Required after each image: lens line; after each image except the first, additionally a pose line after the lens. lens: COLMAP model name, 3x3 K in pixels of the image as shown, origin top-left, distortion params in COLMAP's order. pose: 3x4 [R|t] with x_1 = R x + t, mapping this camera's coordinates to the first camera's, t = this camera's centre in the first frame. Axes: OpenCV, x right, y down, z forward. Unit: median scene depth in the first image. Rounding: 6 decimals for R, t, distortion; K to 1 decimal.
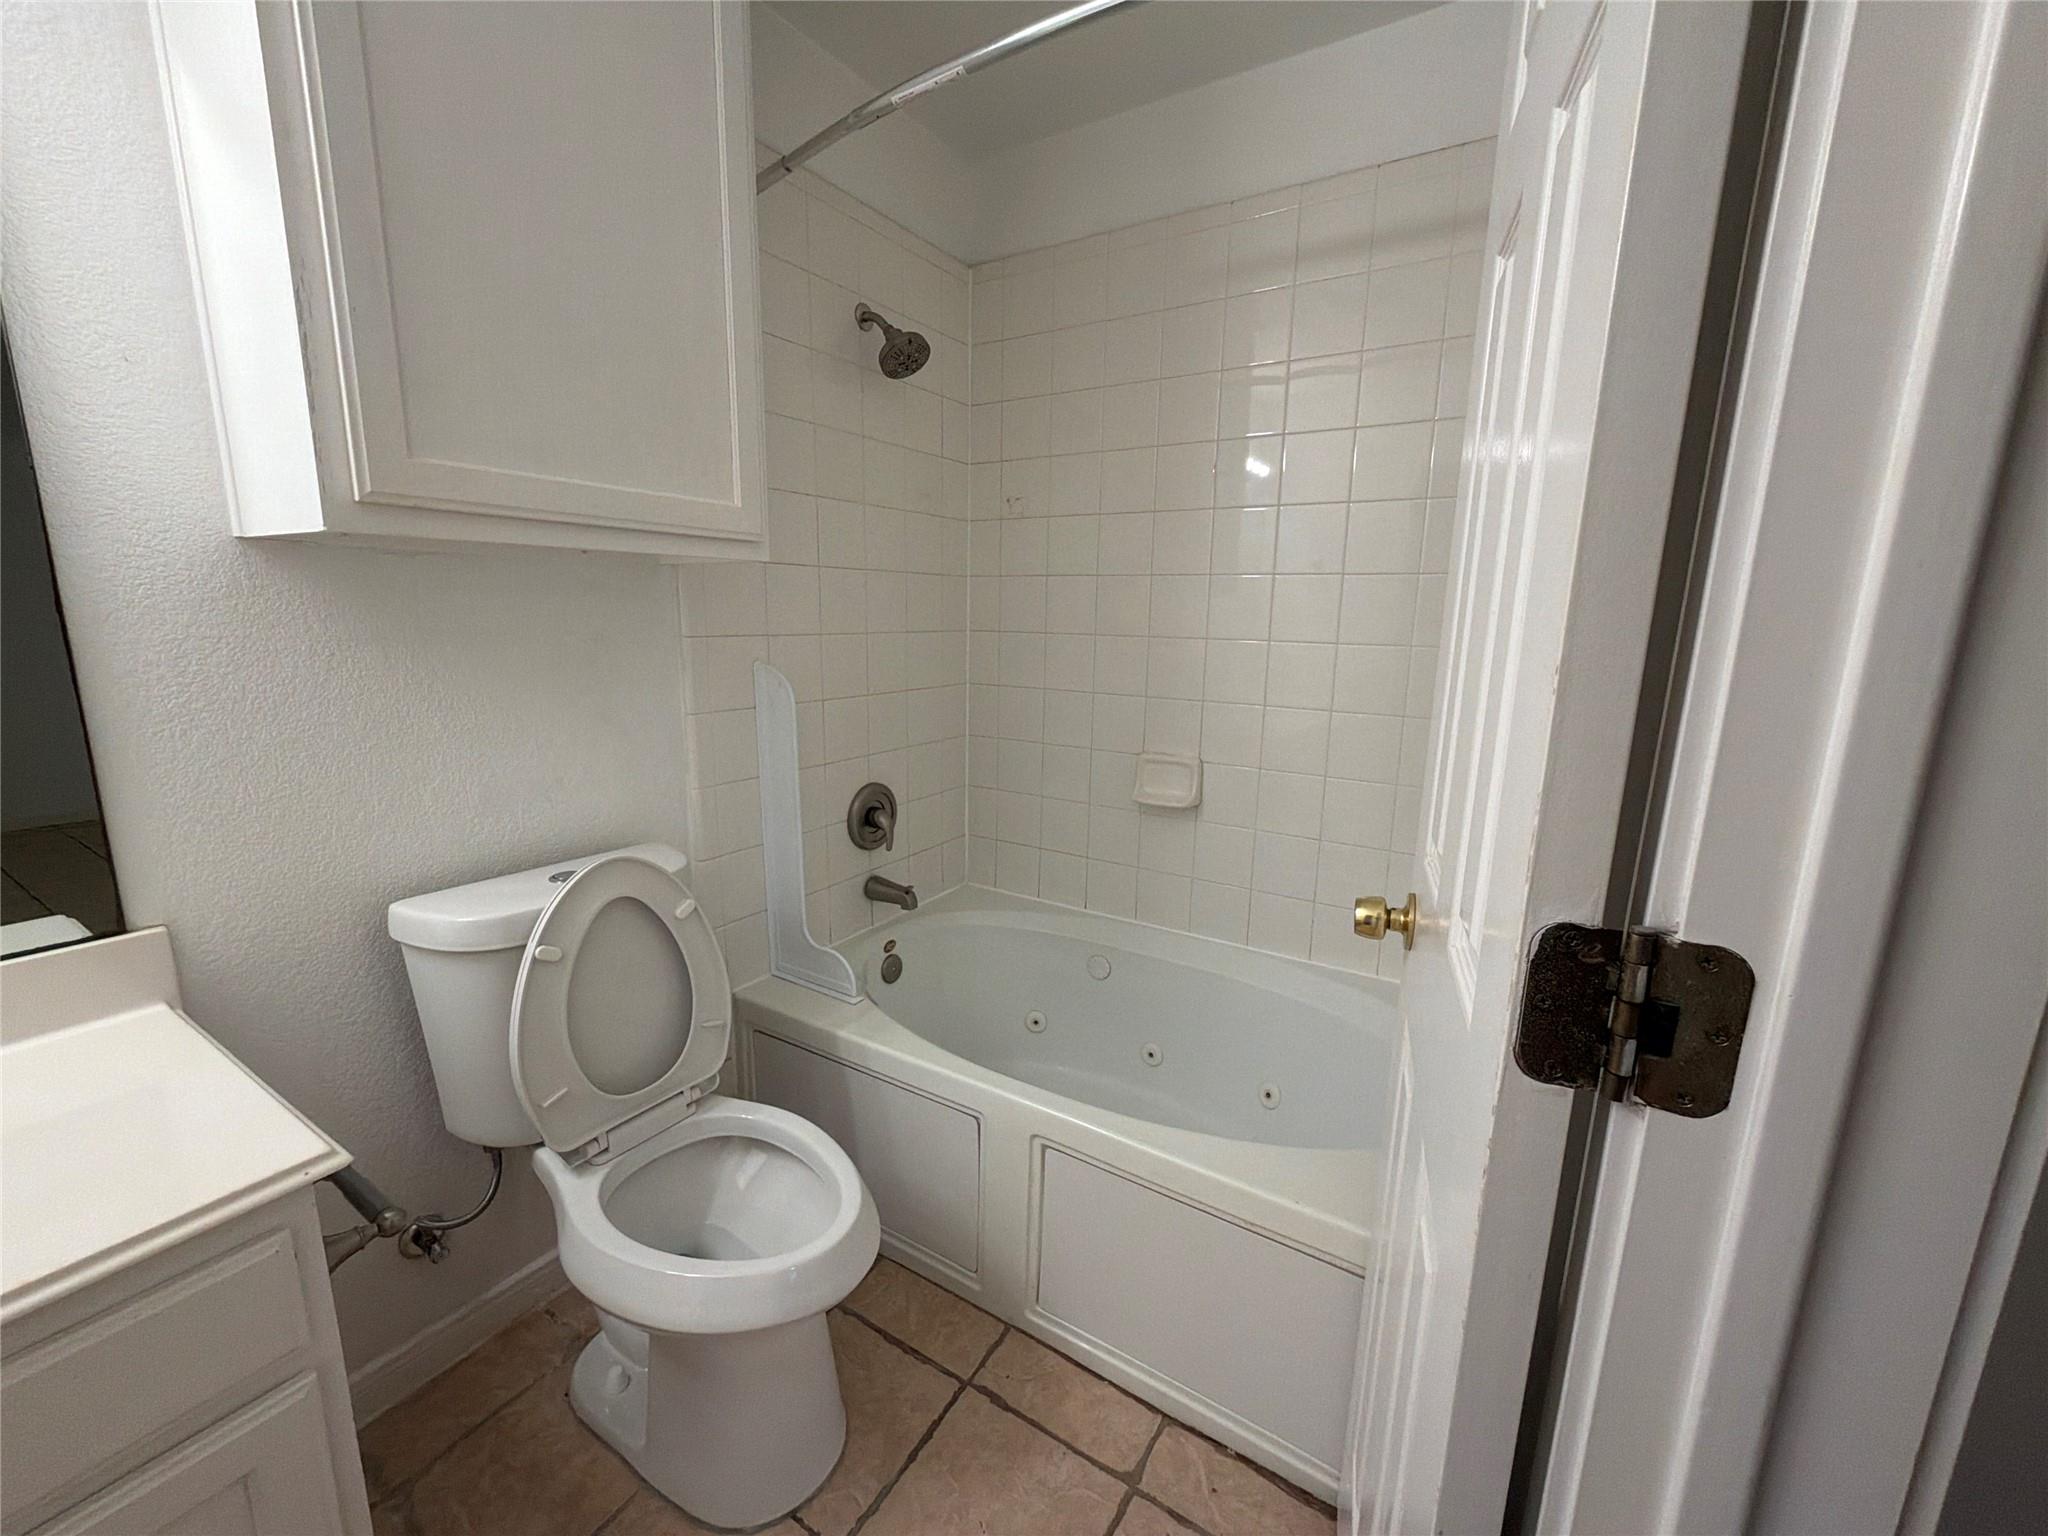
lens RADIAL K [[819.3, 0, 1019.0], [0, 819.3, 764.7], [0, 0, 1]] dist [-0.001321, -0.000031]
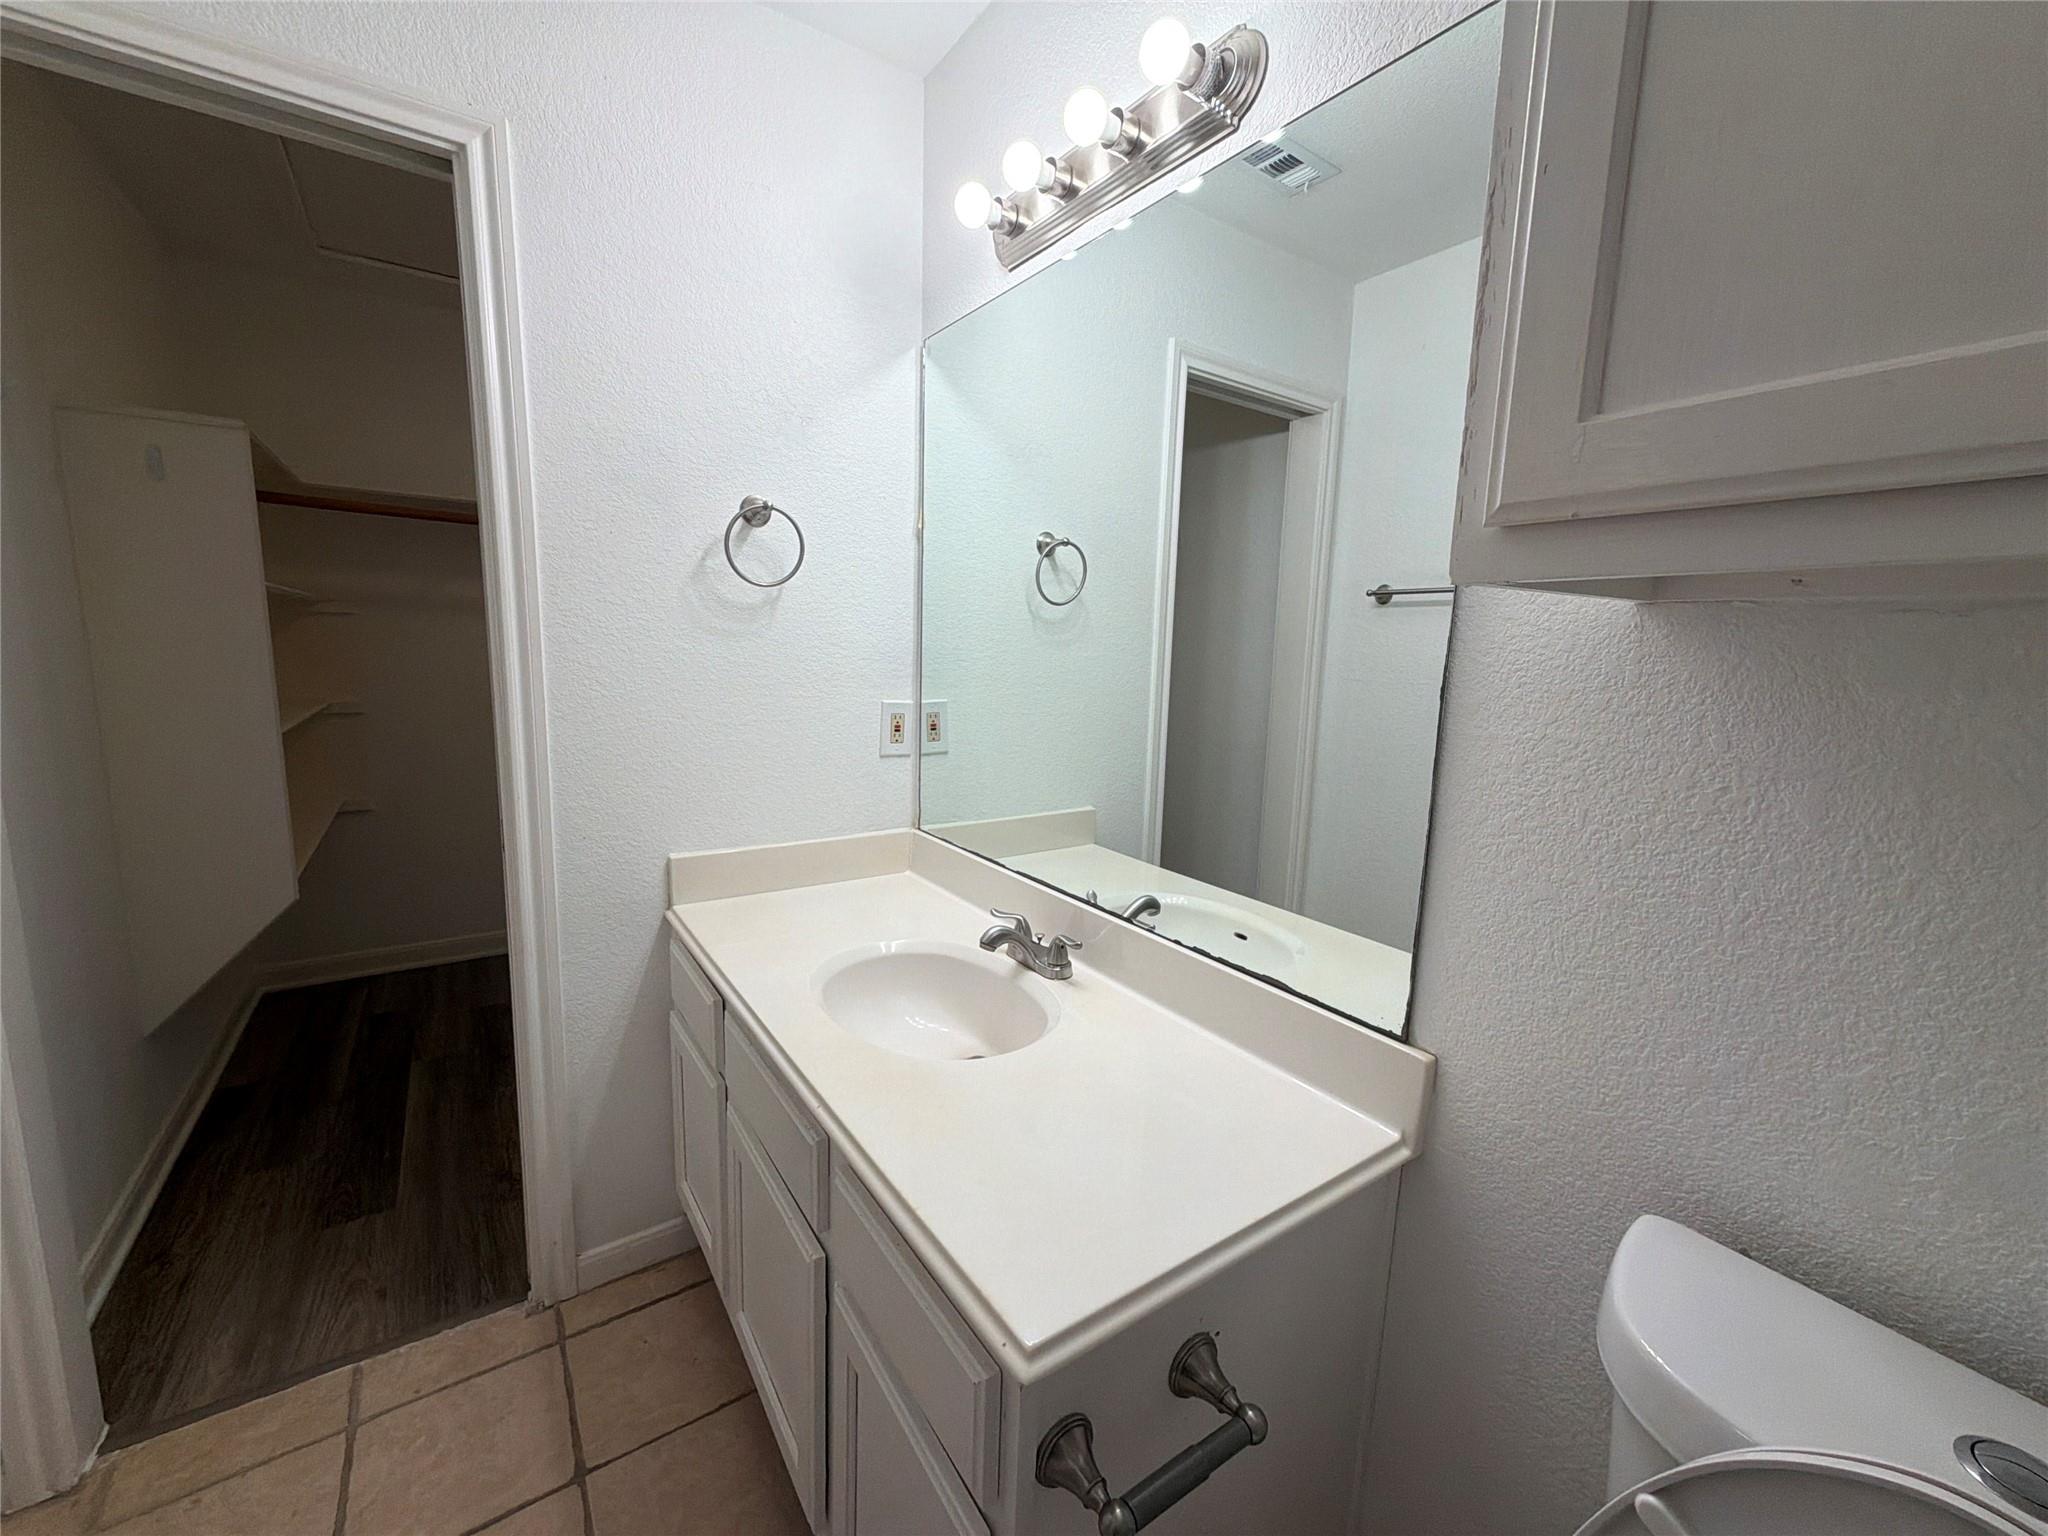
lens RADIAL K [[819.3, 0, 1022.9], [0, 819.3, 762.2], [0, 0, 1]] dist [-0.001321, -0.000031]
pose [[-0.397598, 0.117092, -0.910058, -0.131732], [-0.210020, 0.953880, 0.214486, -0.199967], [0.893201, 0.276410, -0.354669, 0.868220]]
